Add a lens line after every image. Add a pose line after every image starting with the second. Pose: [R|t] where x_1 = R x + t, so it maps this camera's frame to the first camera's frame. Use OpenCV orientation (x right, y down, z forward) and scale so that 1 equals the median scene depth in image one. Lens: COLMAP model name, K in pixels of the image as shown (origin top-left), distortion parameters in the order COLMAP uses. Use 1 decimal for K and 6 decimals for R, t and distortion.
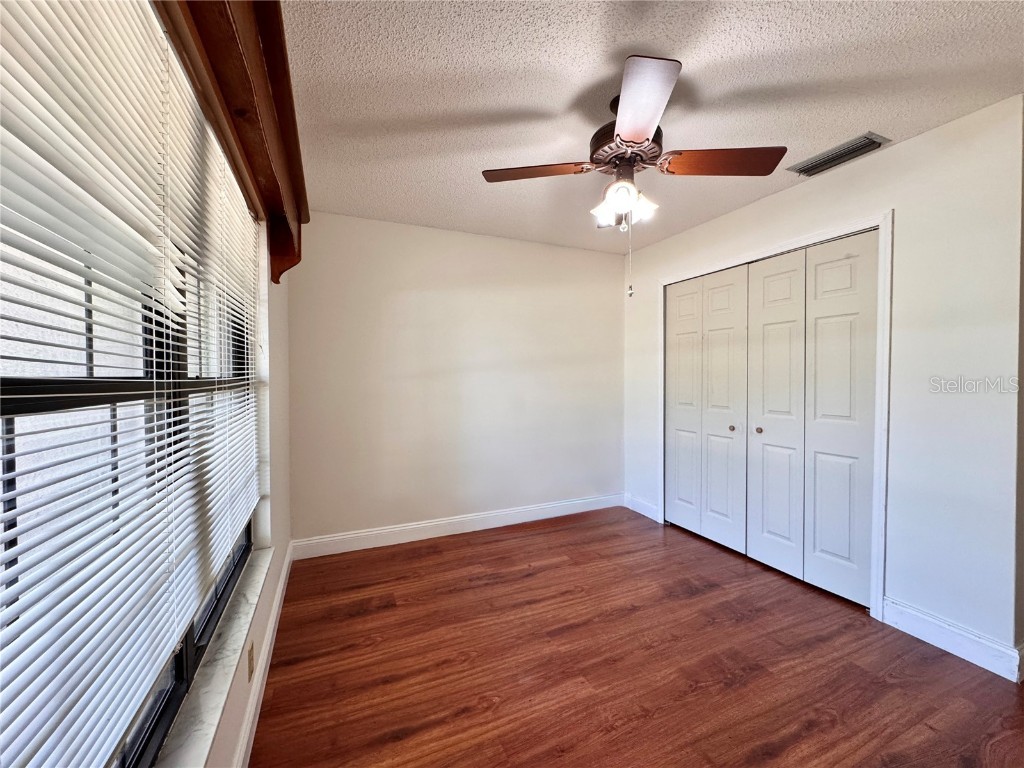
lens RADIAL K [[415.6, 0, 509.7], [0, 415.6, 376.7], [0, 0, 1]] dist [-0.000840, -0.000339]
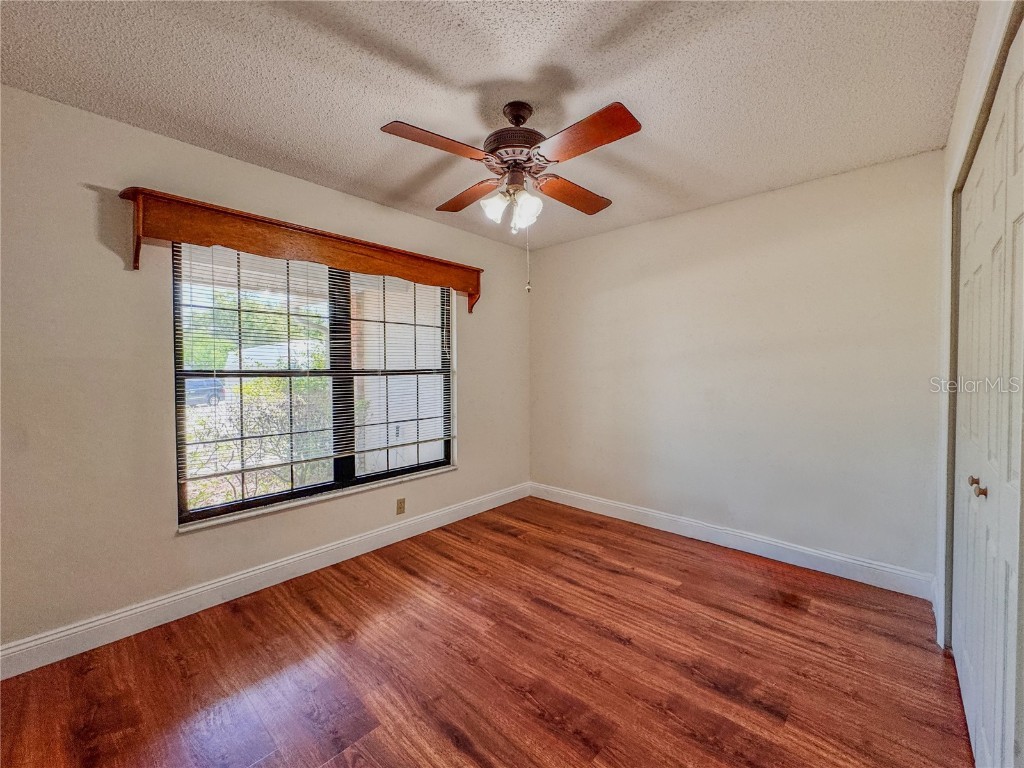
lens RADIAL K [[415.6, 0, 509.7], [0, 415.6, 376.7], [0, 0, 1]] dist [-0.000840, -0.000339]
pose [[0.408207, 0.022215, -0.912619, 0.922969], [-0.008305, 0.999753, 0.020621, -0.003455], [0.912852, -0.000839, 0.408291, 0.409594]]
